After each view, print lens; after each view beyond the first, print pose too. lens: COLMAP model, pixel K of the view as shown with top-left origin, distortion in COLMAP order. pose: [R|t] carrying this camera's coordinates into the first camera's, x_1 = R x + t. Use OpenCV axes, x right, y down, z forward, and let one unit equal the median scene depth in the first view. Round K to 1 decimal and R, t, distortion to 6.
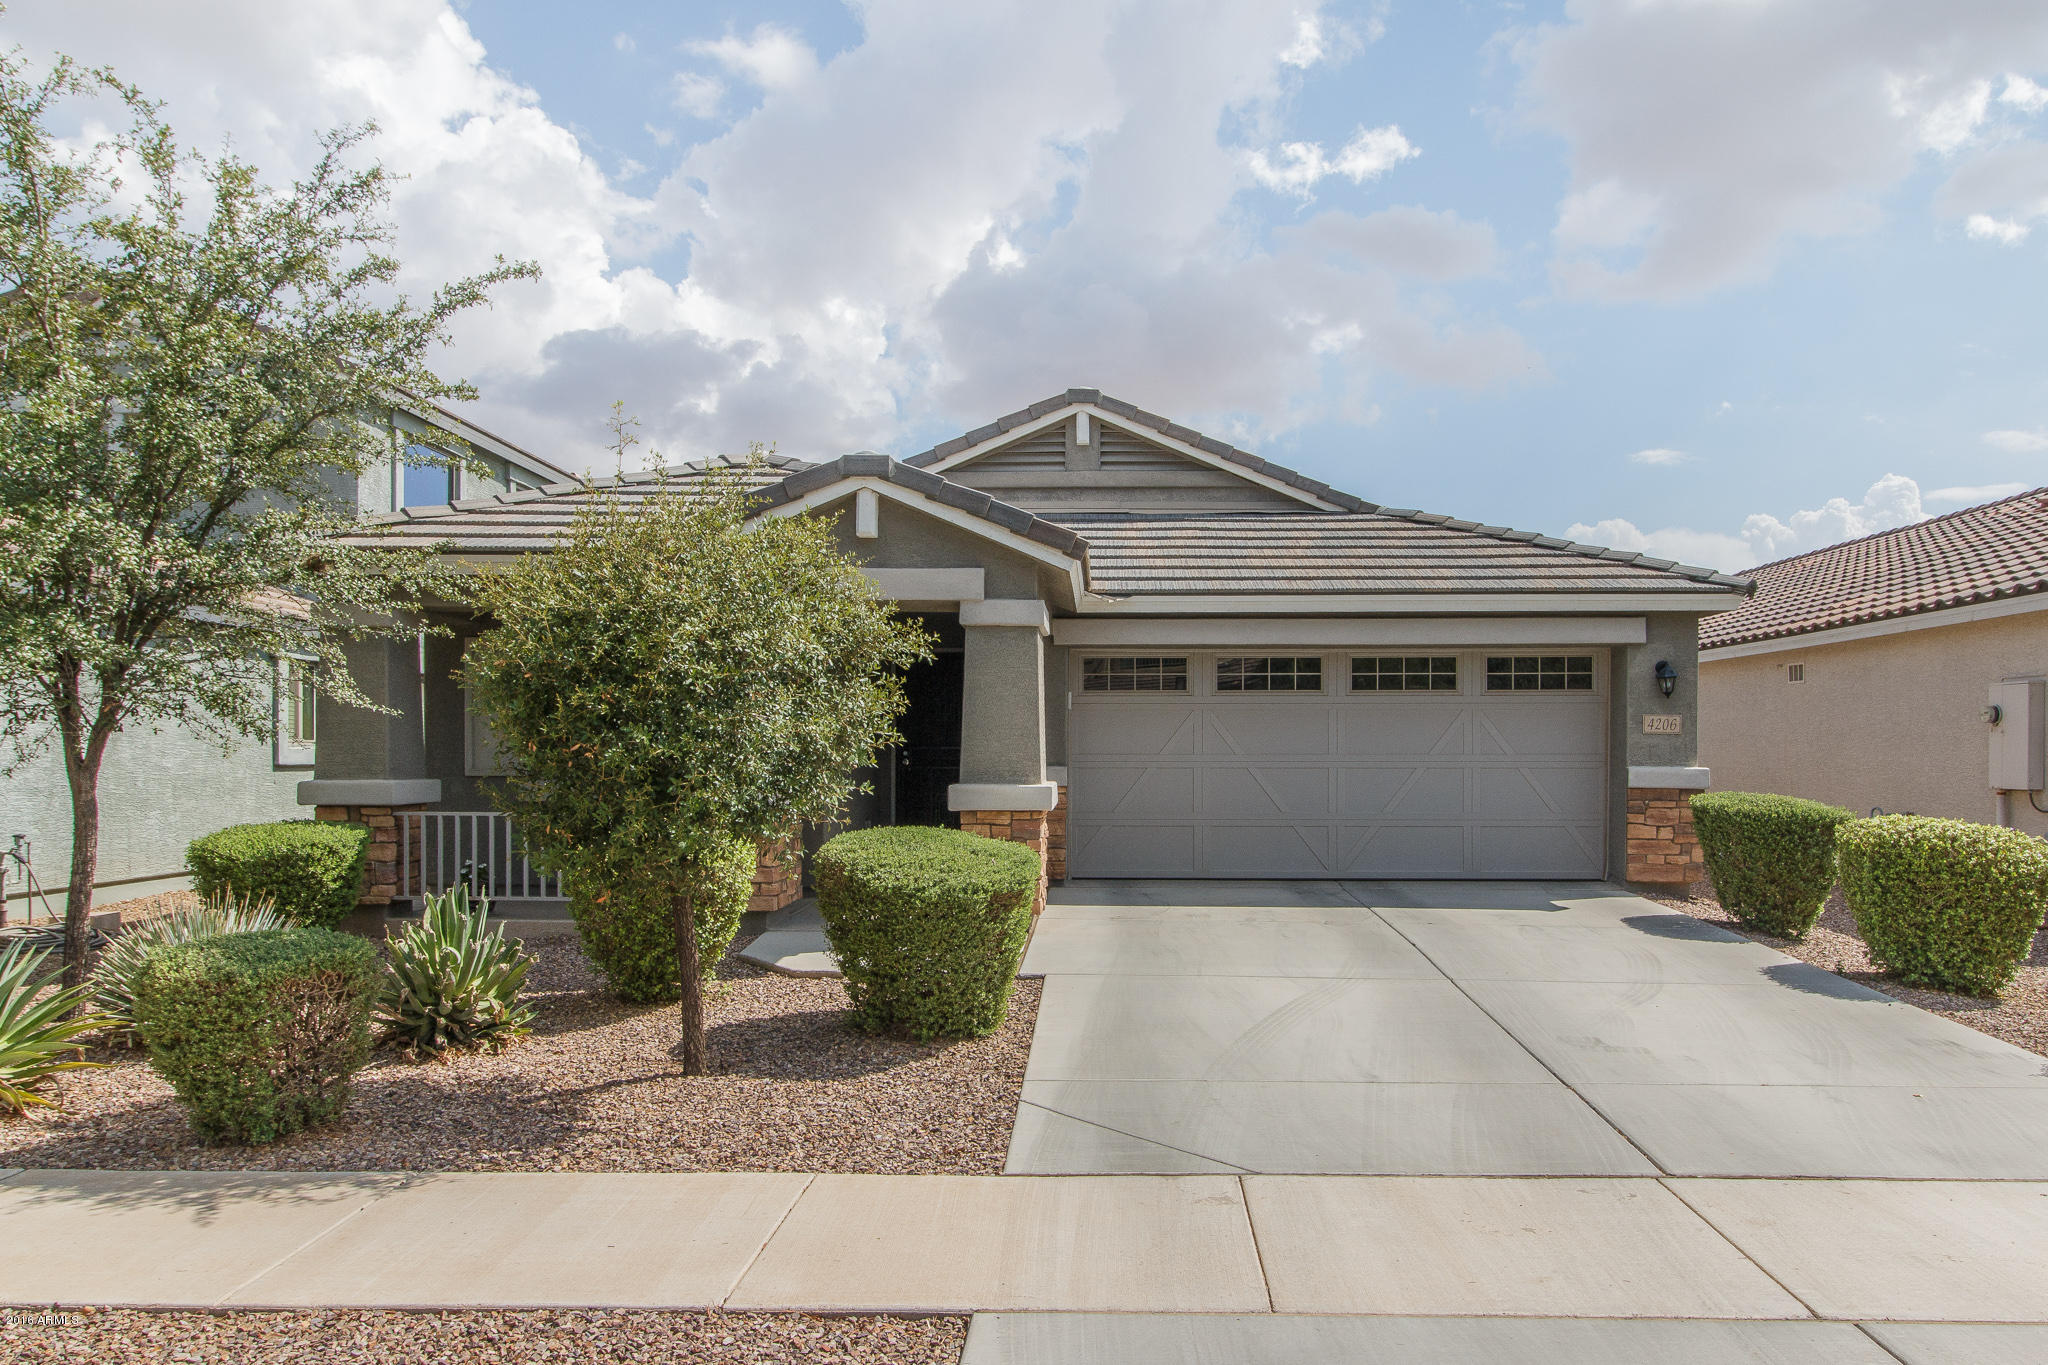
lens RADIAL K [[1495.3, 0, 1023.4], [0, 1495.3, 723.2], [0, 0, 1]] dist [0.002128, -0.001780]
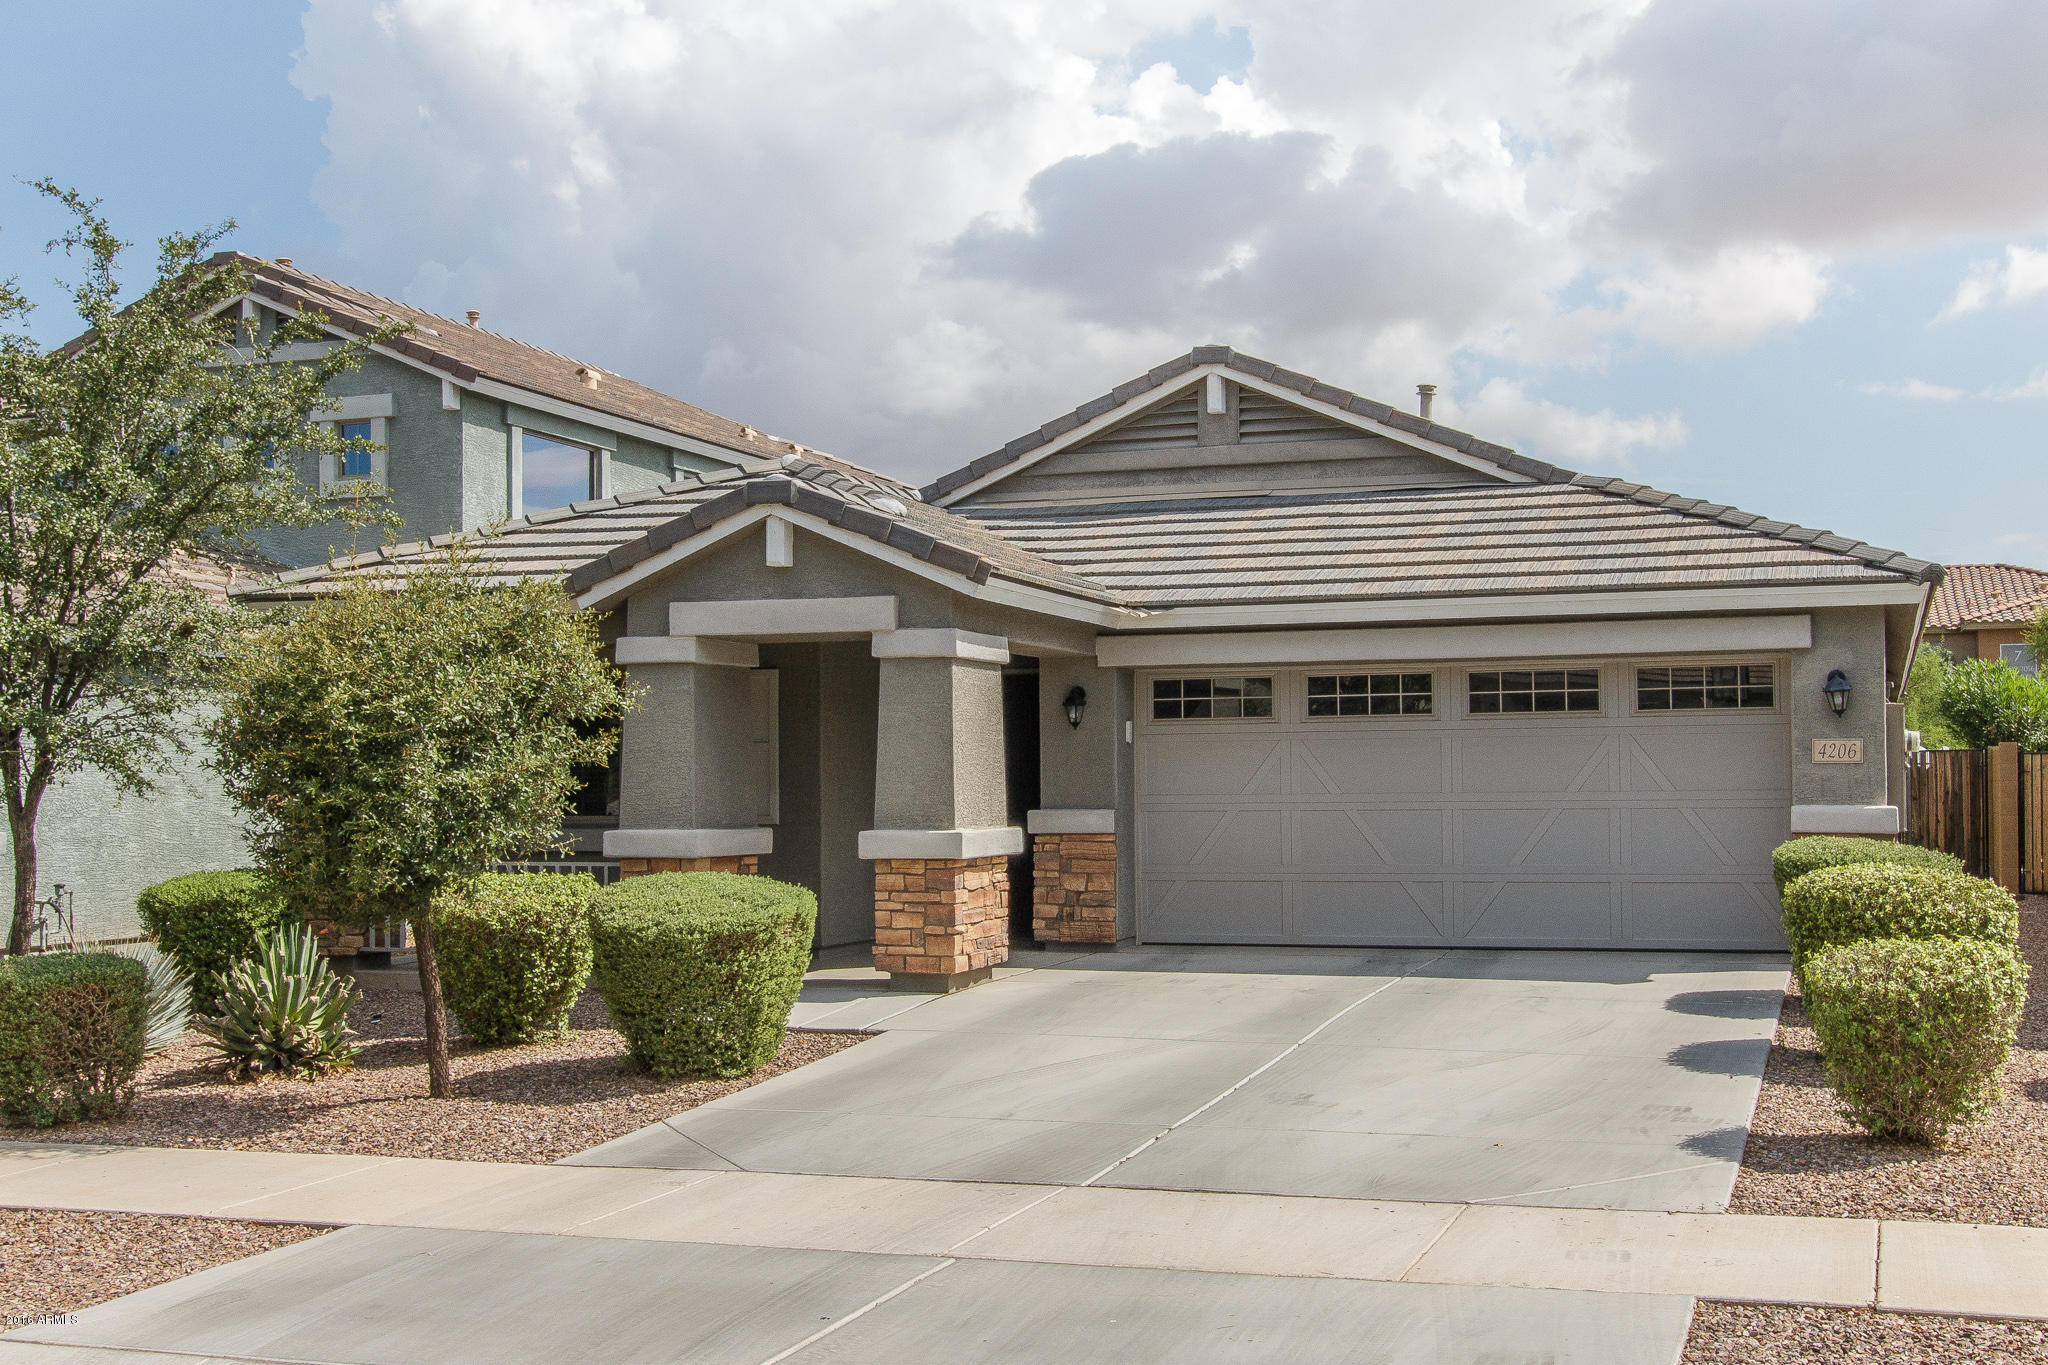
lens RADIAL K [[2212.5, 0, 1024.0], [0, 2212.5, 682.5], [0, 0, 1]] dist [-0.001621, -0.001452]
pose [[0.959840, -0.022234, -0.279667, 0.345527], [0.014226, 0.999430, -0.030630, -0.005725], [0.280188, 0.025422, 0.959608, -0.230014]]
